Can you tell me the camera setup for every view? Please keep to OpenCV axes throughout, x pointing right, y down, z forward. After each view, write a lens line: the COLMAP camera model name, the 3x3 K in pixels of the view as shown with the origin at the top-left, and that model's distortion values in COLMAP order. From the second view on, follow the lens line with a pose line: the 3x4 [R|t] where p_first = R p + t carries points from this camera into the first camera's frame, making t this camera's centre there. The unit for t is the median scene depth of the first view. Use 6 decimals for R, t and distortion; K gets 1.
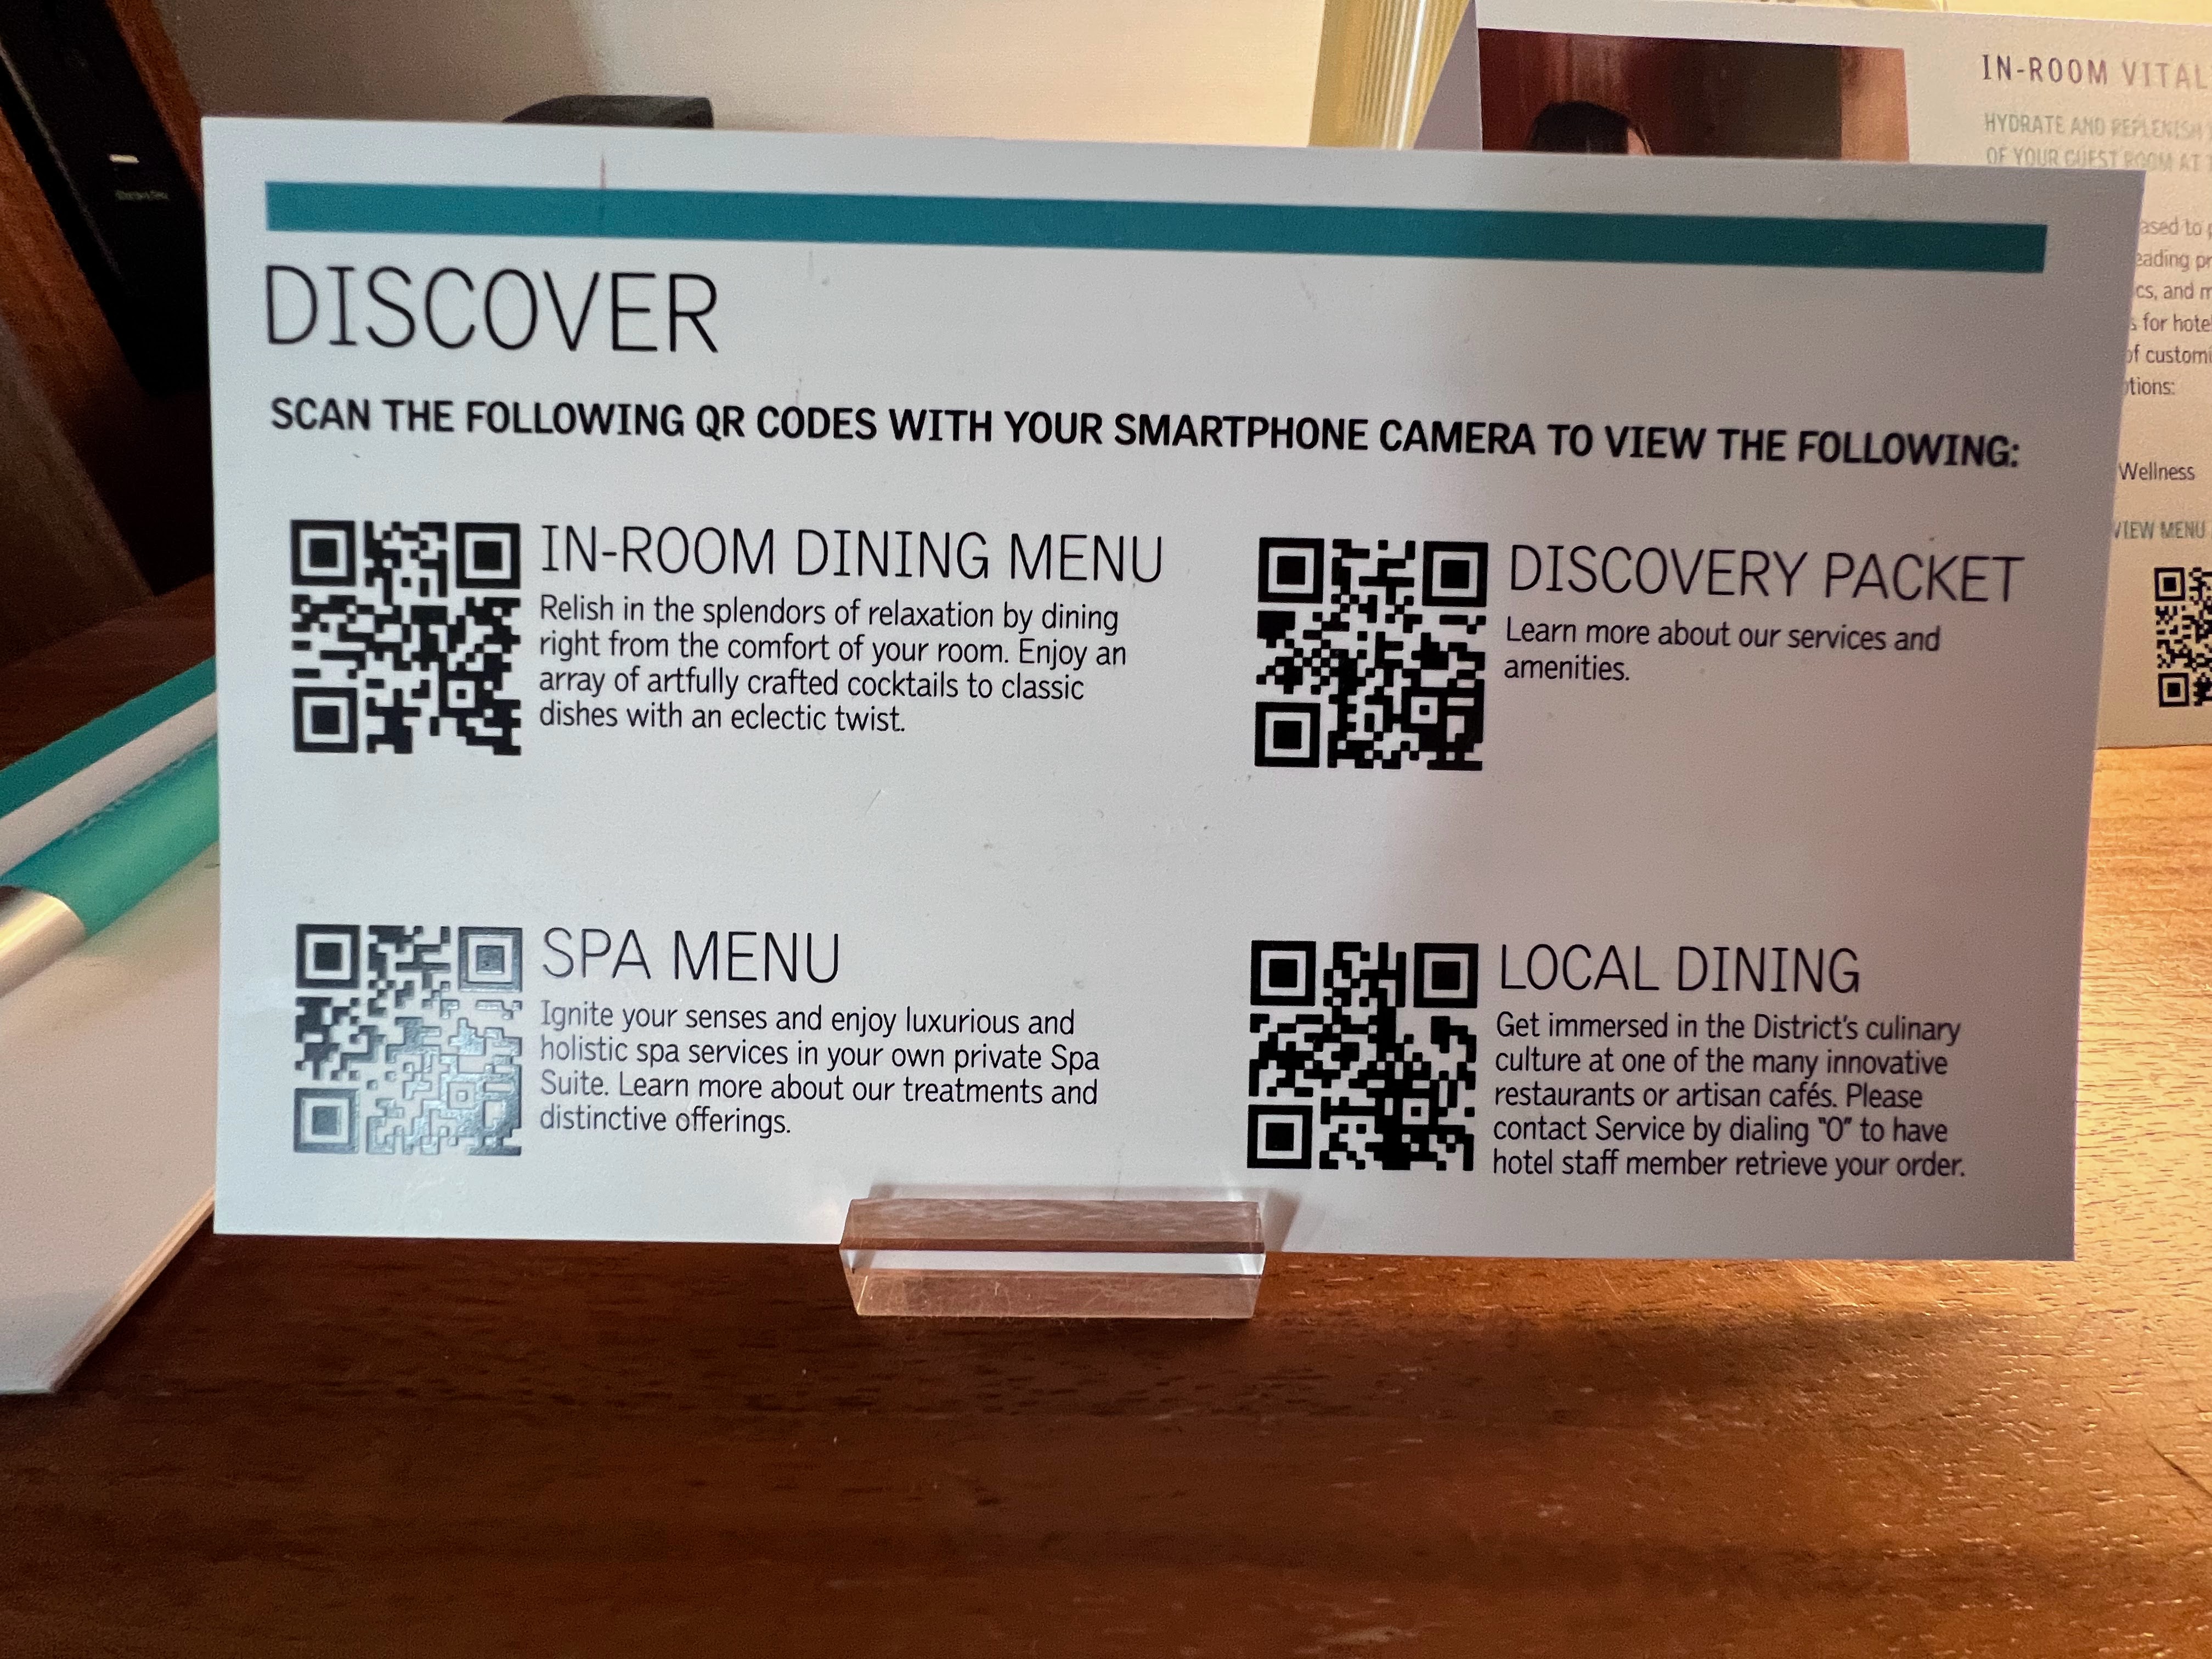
lens RADIAL K [[896.9, 0, 1088.7], [0, 896.9, 833.8], [0, 0, 1]] dist [-0.008491, 0.000204]
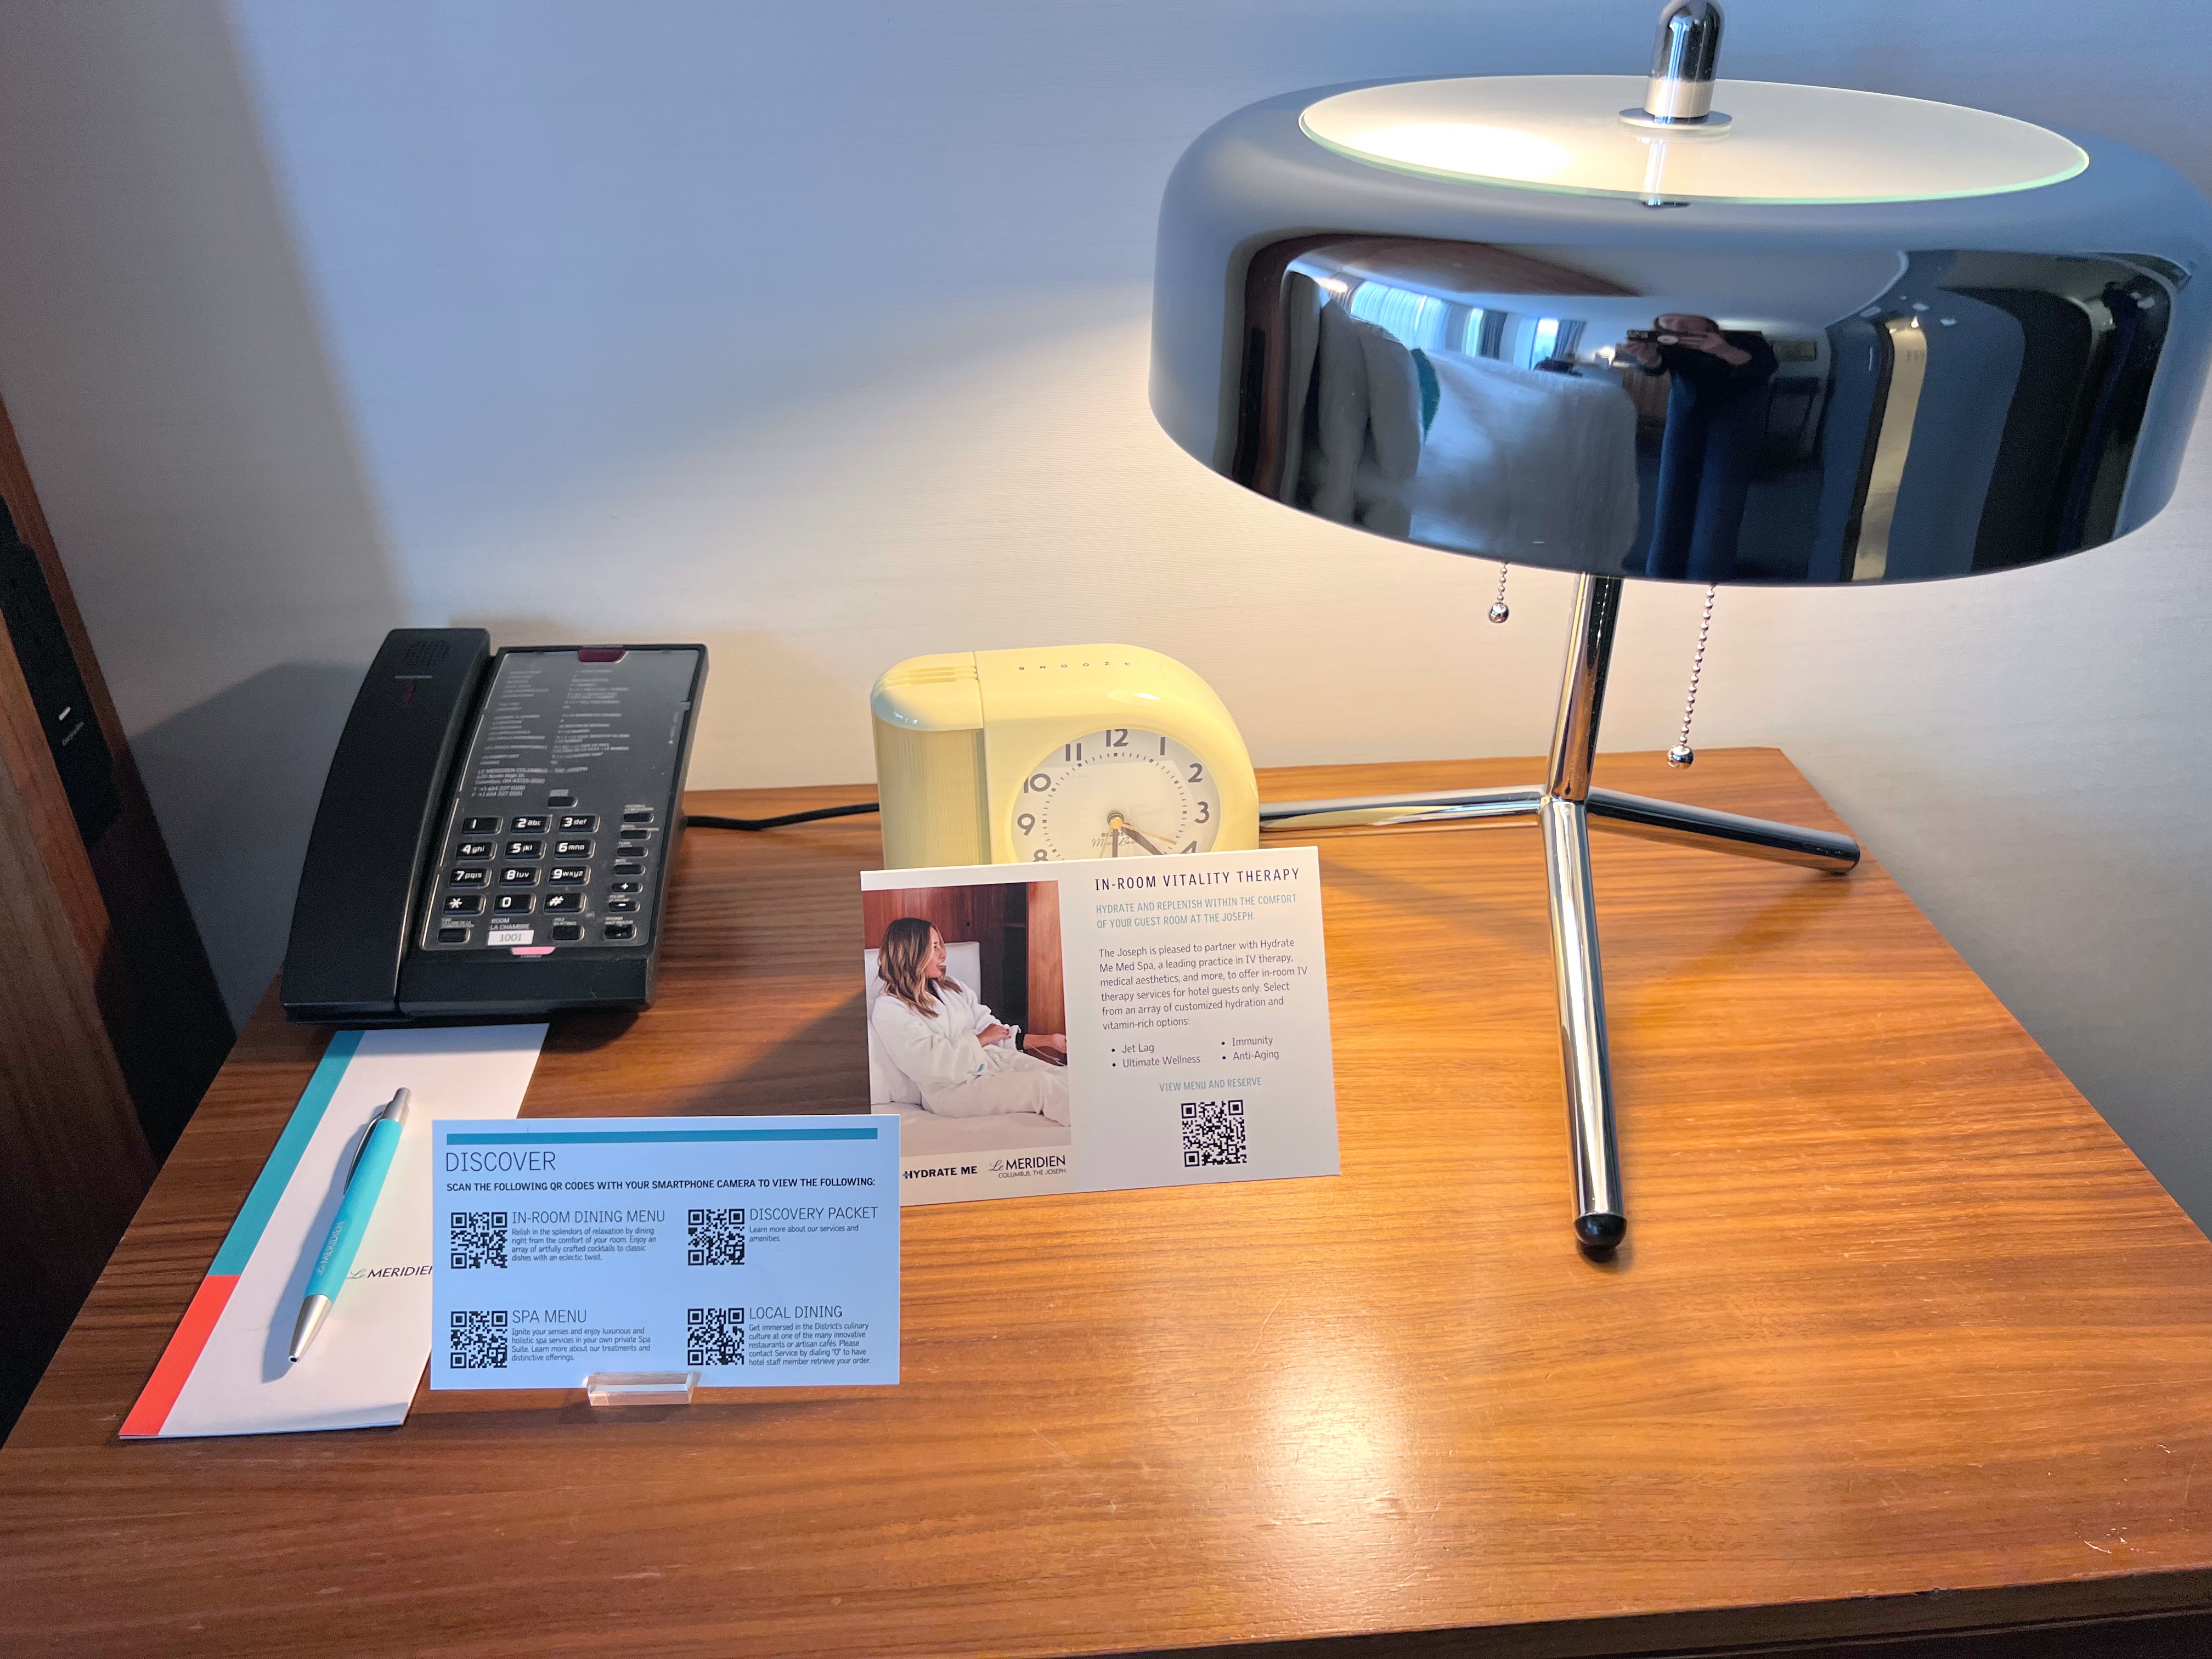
lens RADIAL K [[1661.5, 0, 1122.3], [0, 1661.5, 829.5], [0, 0, 1]] dist [0.003733, -0.010666]
pose [[0.999522, -0.024573, 0.018765, 2.071430], [0.025580, 0.998136, -0.055410, -1.589170], [-0.017369, 0.055863, 0.998287, -6.712270]]
